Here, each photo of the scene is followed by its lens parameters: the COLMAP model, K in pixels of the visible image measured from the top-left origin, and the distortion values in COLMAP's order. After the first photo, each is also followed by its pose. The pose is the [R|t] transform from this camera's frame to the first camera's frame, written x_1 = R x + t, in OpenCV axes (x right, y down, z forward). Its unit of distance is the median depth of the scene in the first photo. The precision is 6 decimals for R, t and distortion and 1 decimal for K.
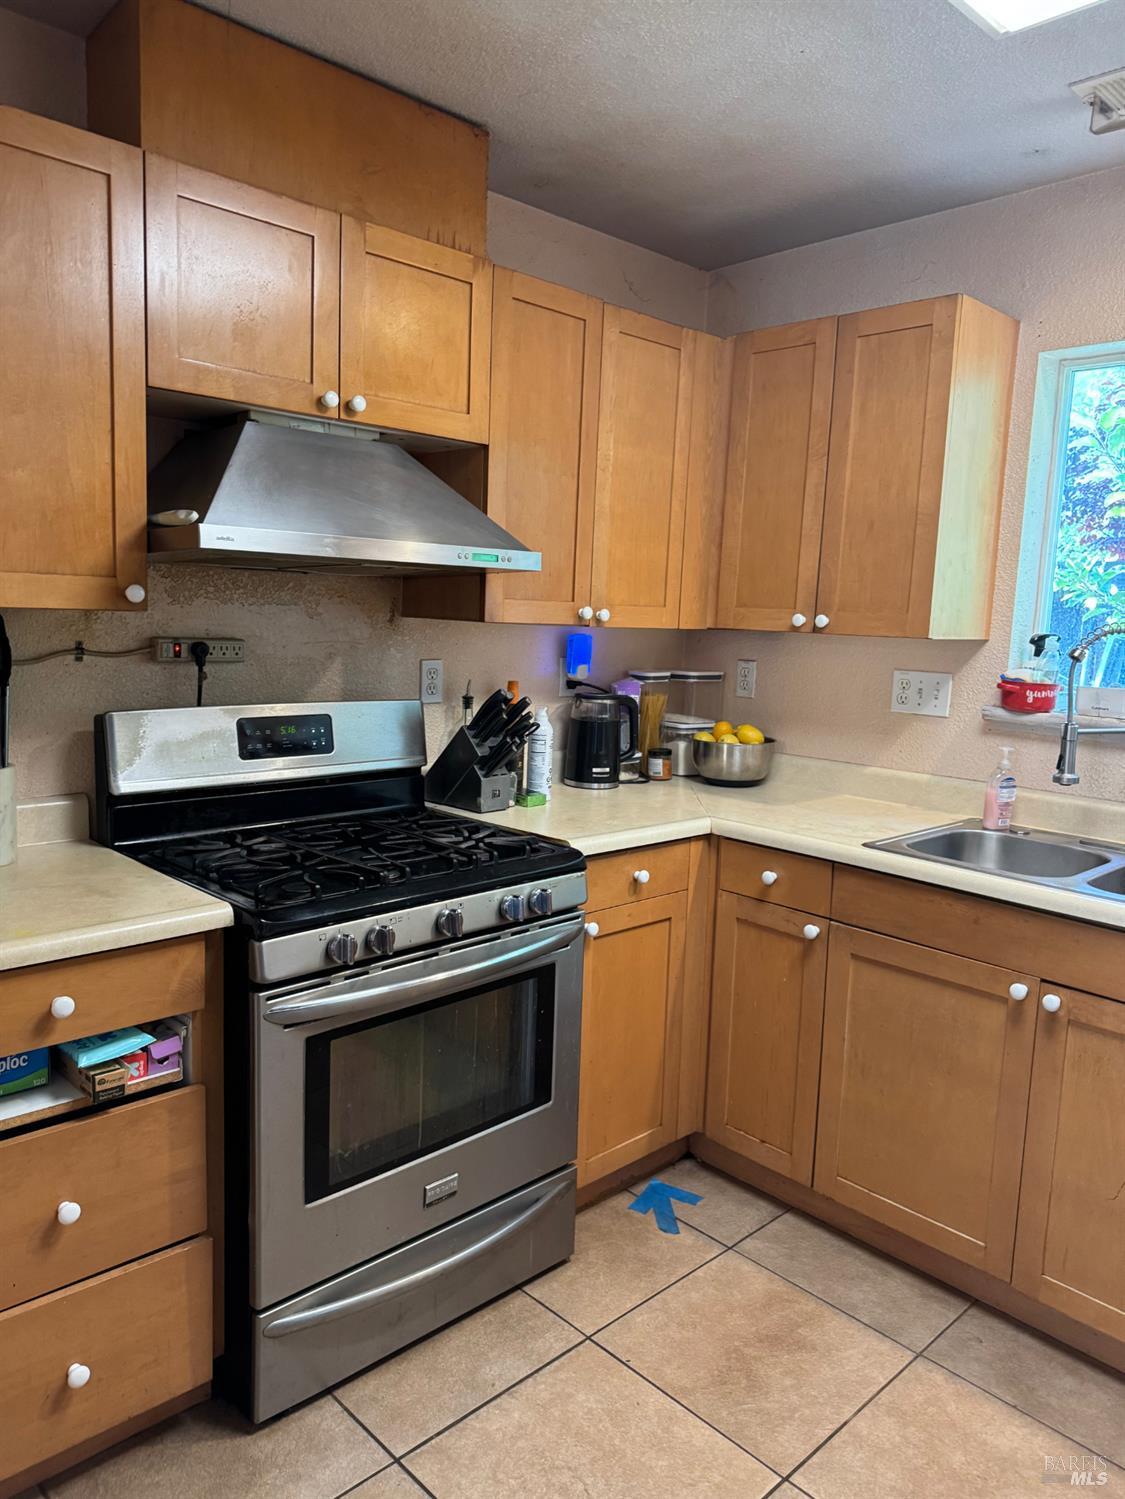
lens RADIAL K [[1074.3, 0, 525.9], [0, 1074.3, 752.3], [0, 0, 1]] dist [0.001447, -0.002045]
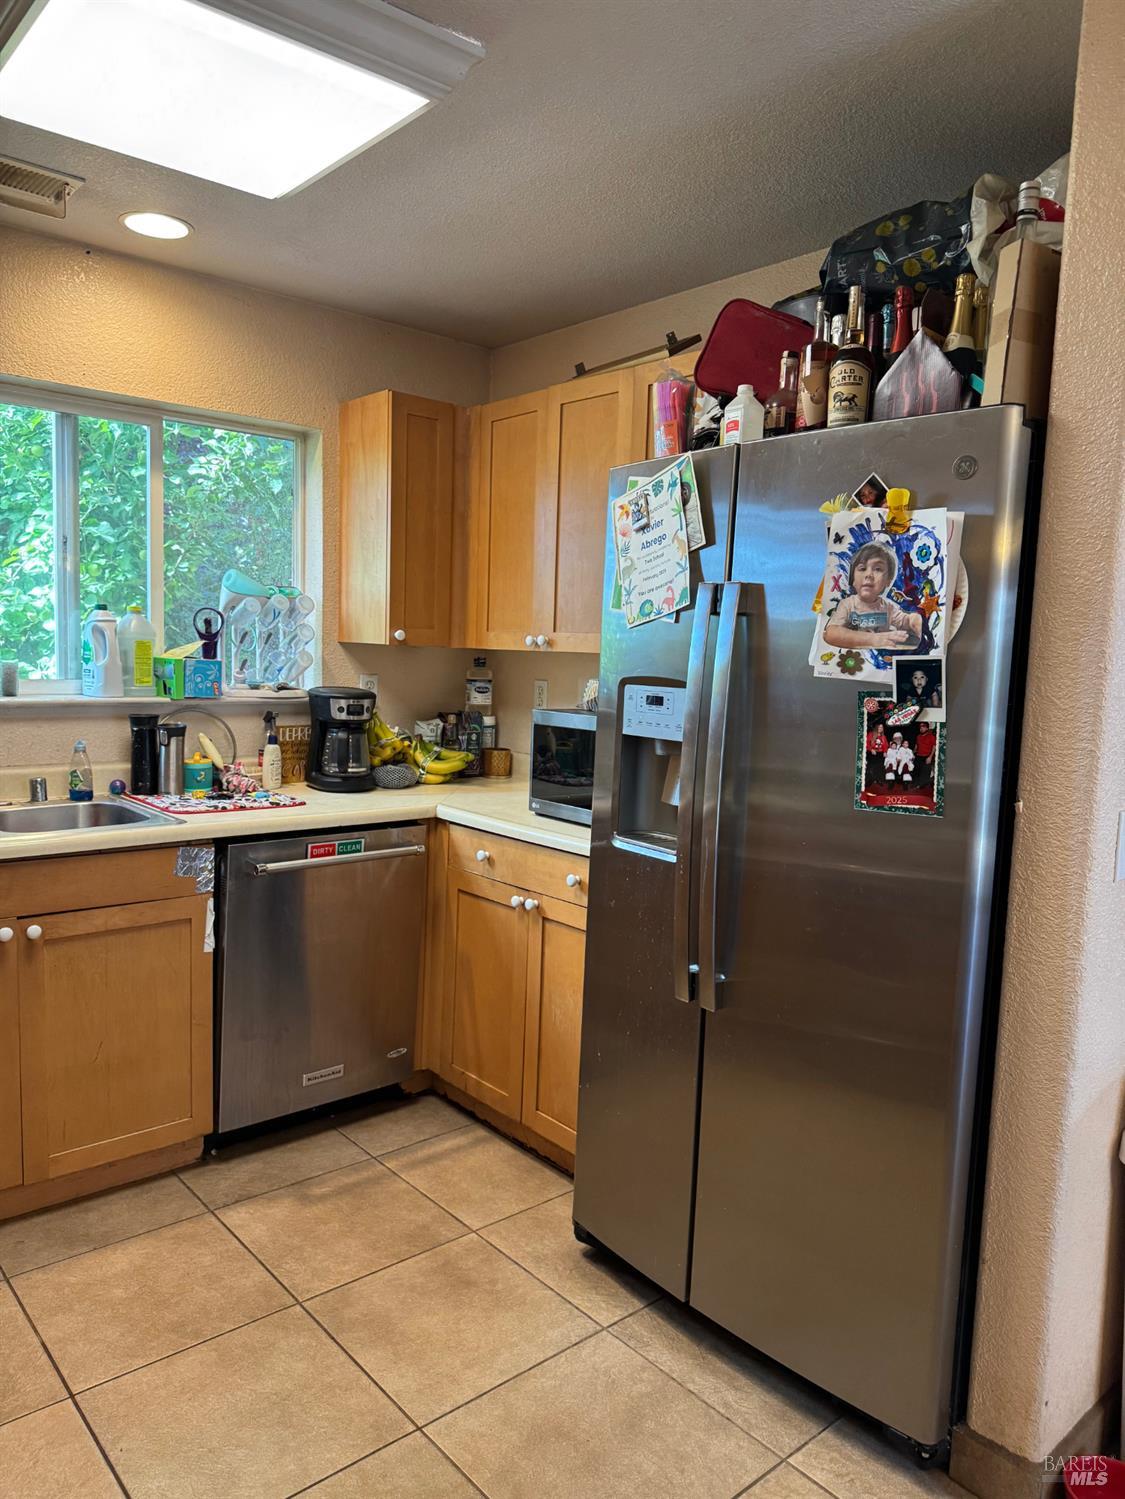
lens RADIAL K [[1079.0, 0, 562.5], [0, 1079.0, 749.5], [0, 0, 1]] dist [0.054623, -0.065145]
pose [[0.045652, -0.134741, 0.989829, -0.542171], [0.103591, 0.986158, 0.129464, -0.052953], [-0.993572, 0.096627, 0.058978, 0.261602]]
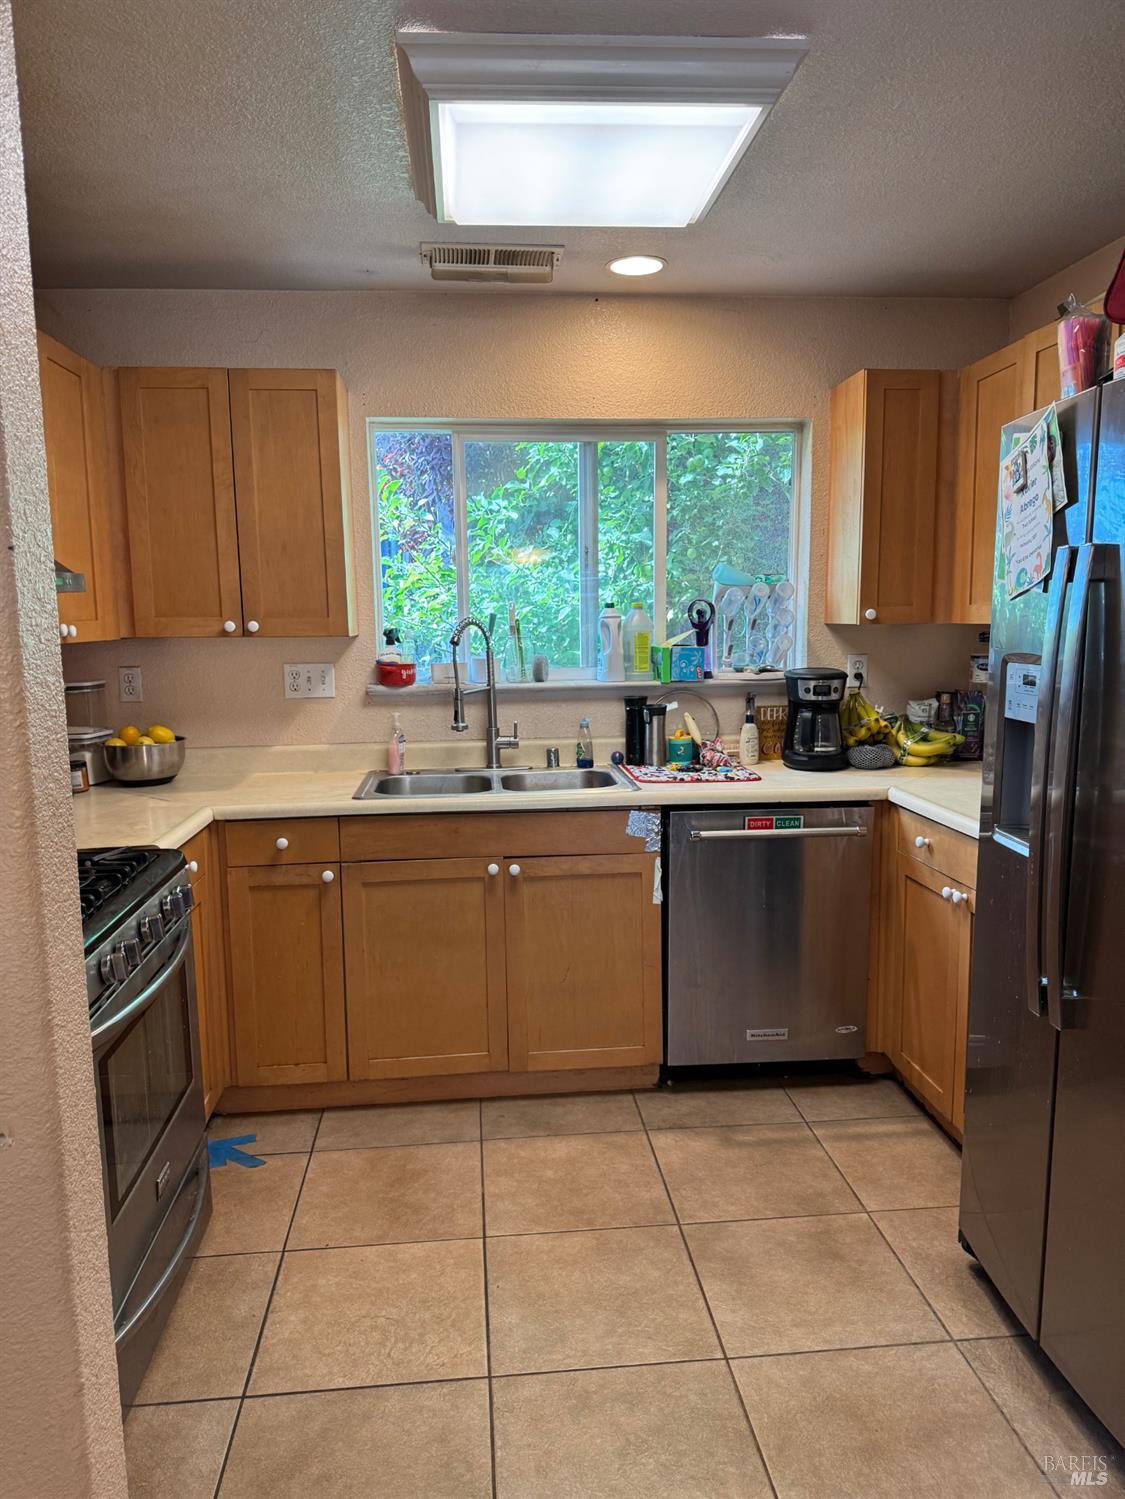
lens RADIAL K [[1078.1, 0, 562.5], [0, 1078.1, 749.5], [0, 0, 1]] dist [0.106596, -0.148457]
pose [[0.614708, -0.144593, 0.775388, -0.506046], [0.144556, 0.987055, 0.069464, -0.024311], [-0.775395, 0.069387, 0.627652, -0.012278]]
